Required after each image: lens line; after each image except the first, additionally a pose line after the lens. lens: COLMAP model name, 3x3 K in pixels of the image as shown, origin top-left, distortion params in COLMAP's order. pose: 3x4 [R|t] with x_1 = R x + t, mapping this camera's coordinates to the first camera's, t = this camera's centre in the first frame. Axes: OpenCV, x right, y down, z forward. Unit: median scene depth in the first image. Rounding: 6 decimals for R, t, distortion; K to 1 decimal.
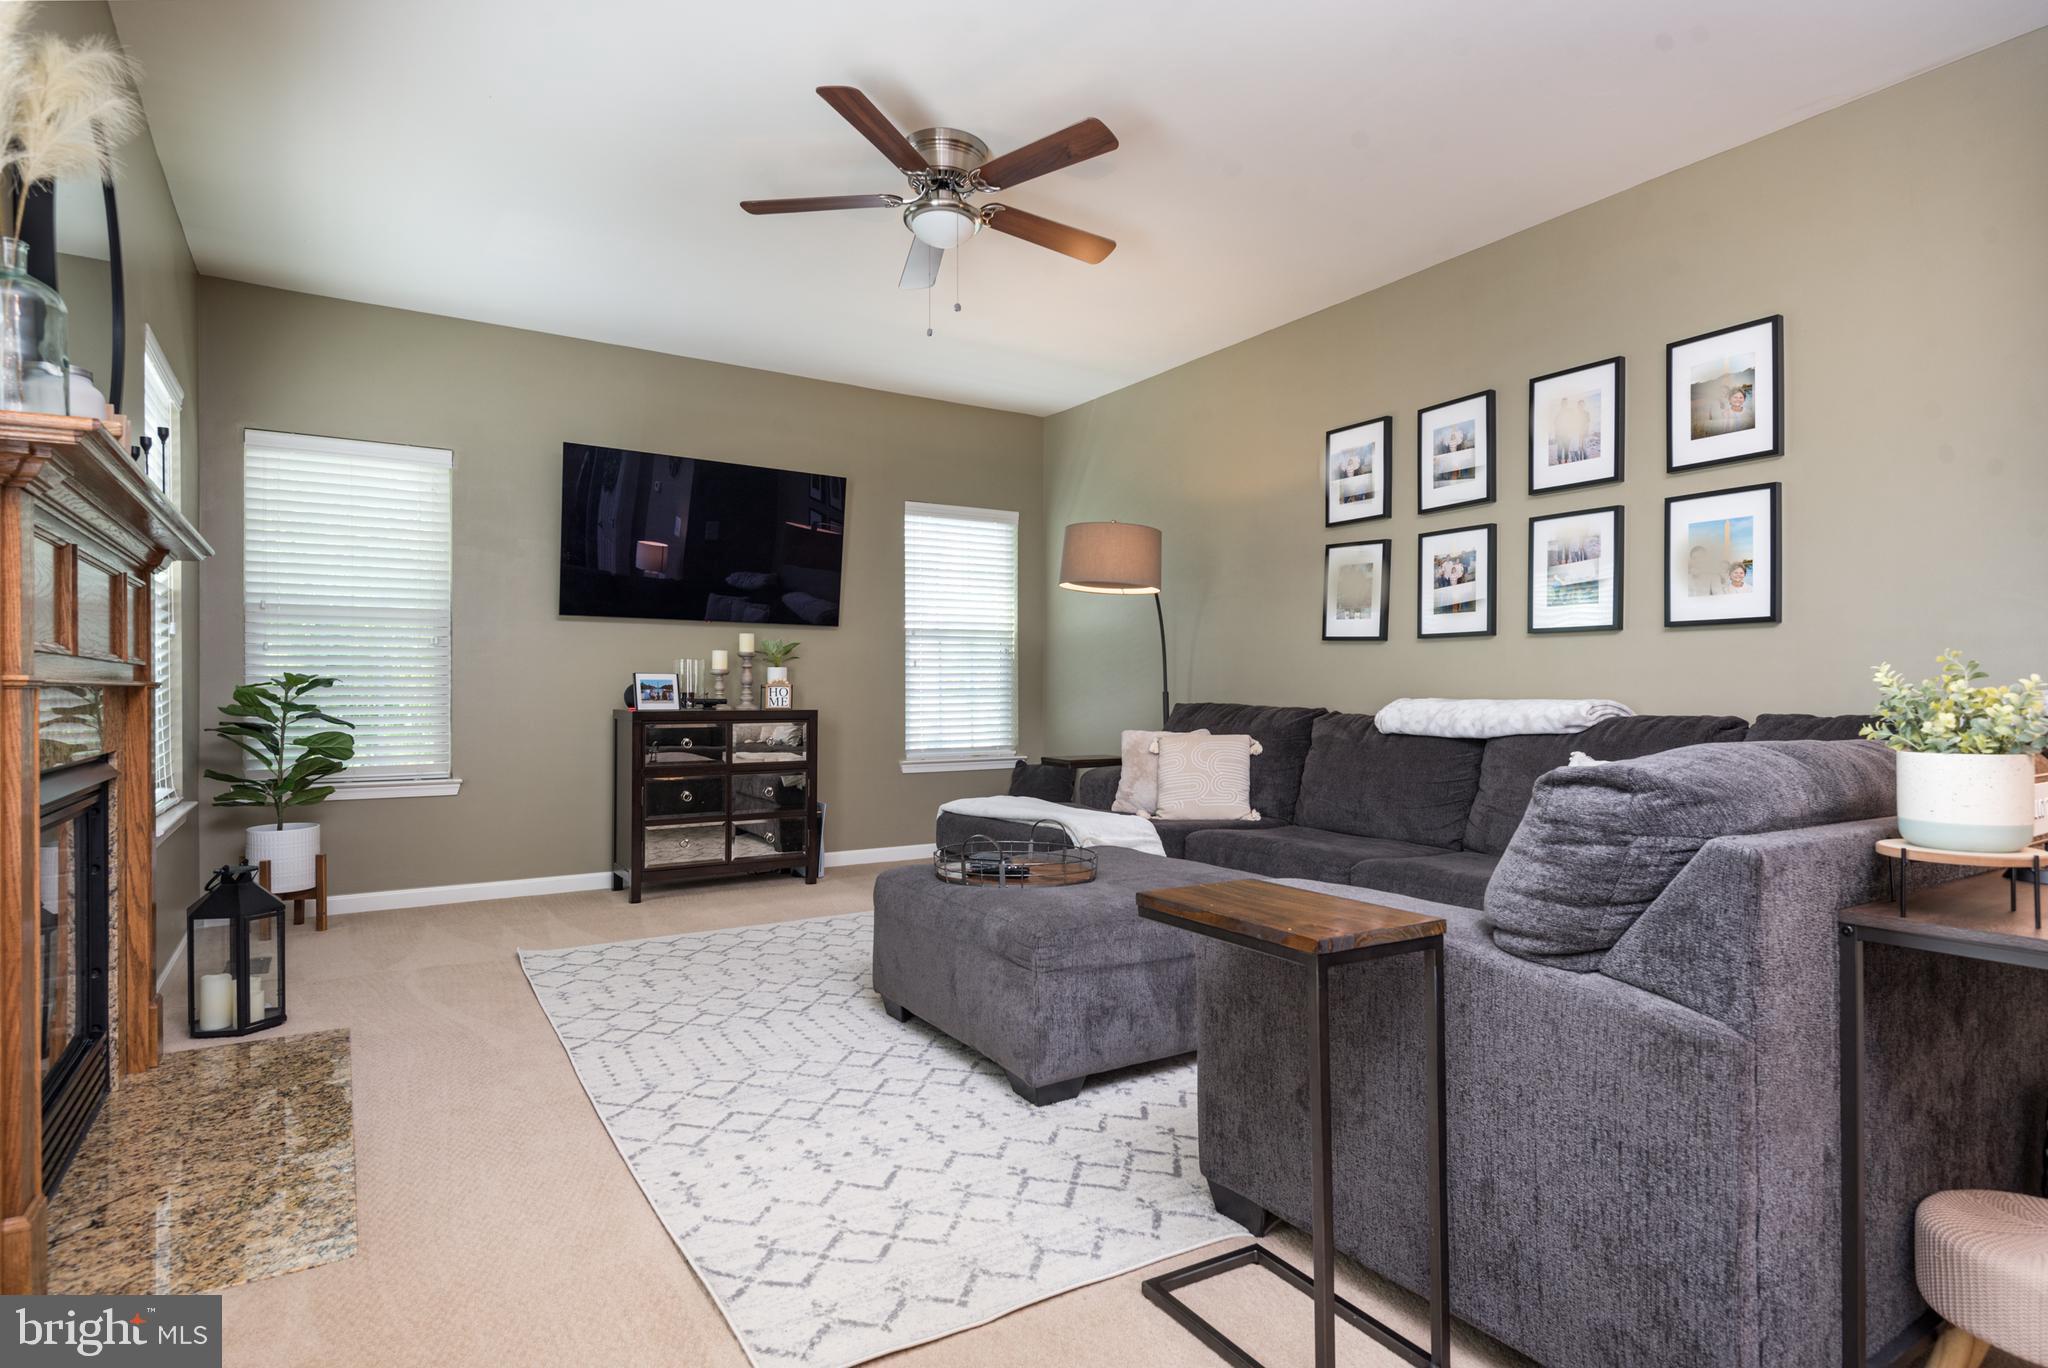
lens RADIAL K [[1084.6, 0, 1020.2], [0, 1084.6, 674.7], [0, 0, 1]] dist [0.038348, -0.032896]
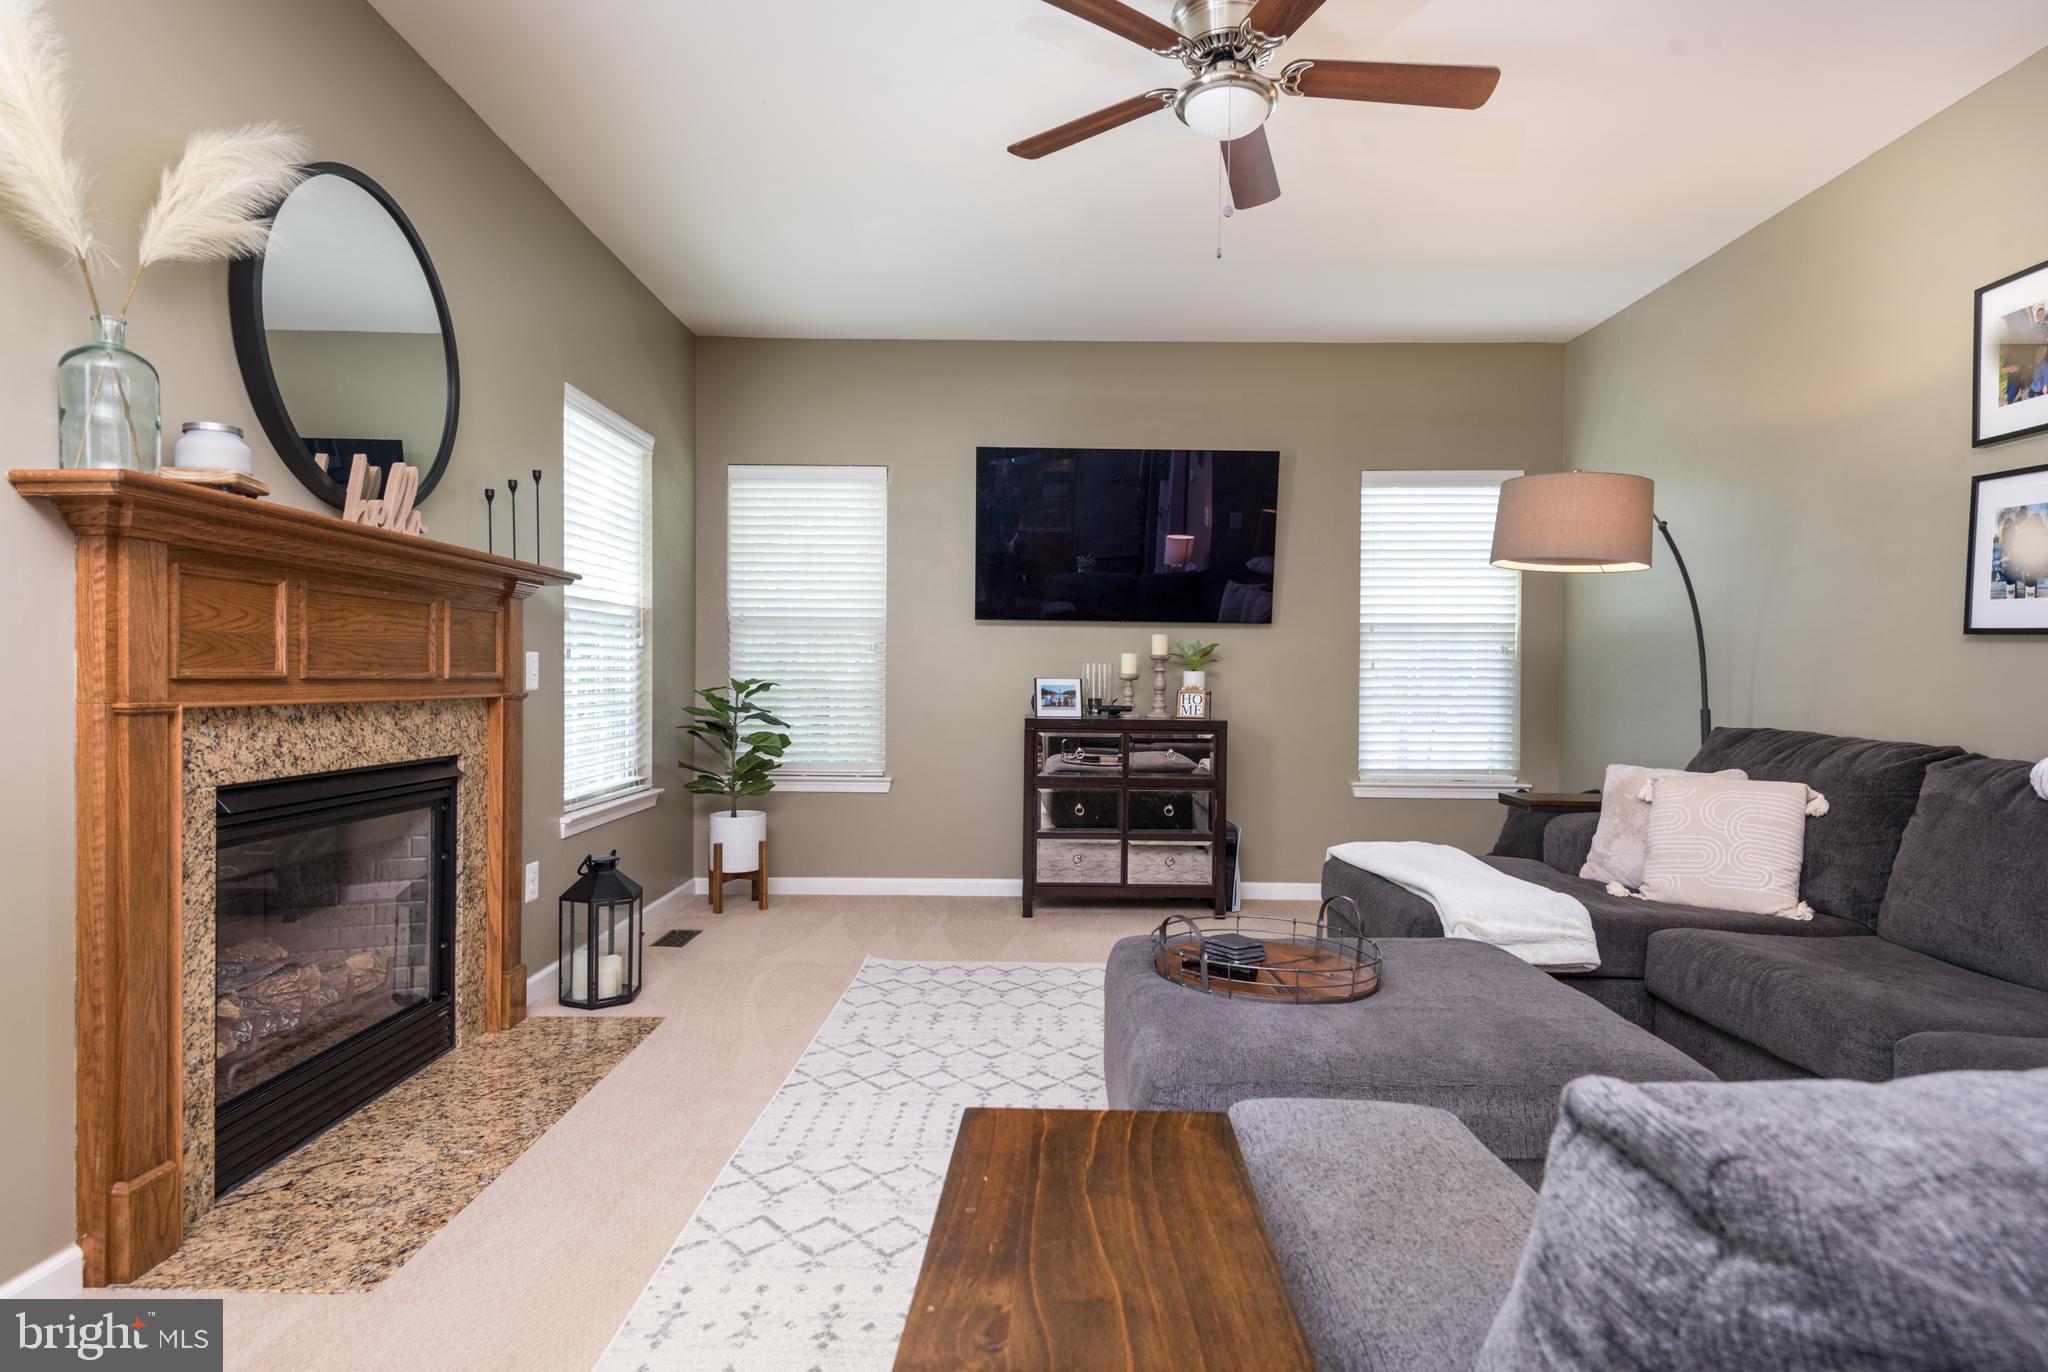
lens RADIAL K [[1084.6, 0, 1020.2], [0, 1084.6, 676.7], [0, 0, 1]] dist [0.038348, -0.032896]
pose [[0.839008, 0.006392, -0.544082, 0.172454], [-0.000410, 0.999938, 0.011115, -0.014733], [0.544120, -0.009102, 0.838958, 0.202782]]
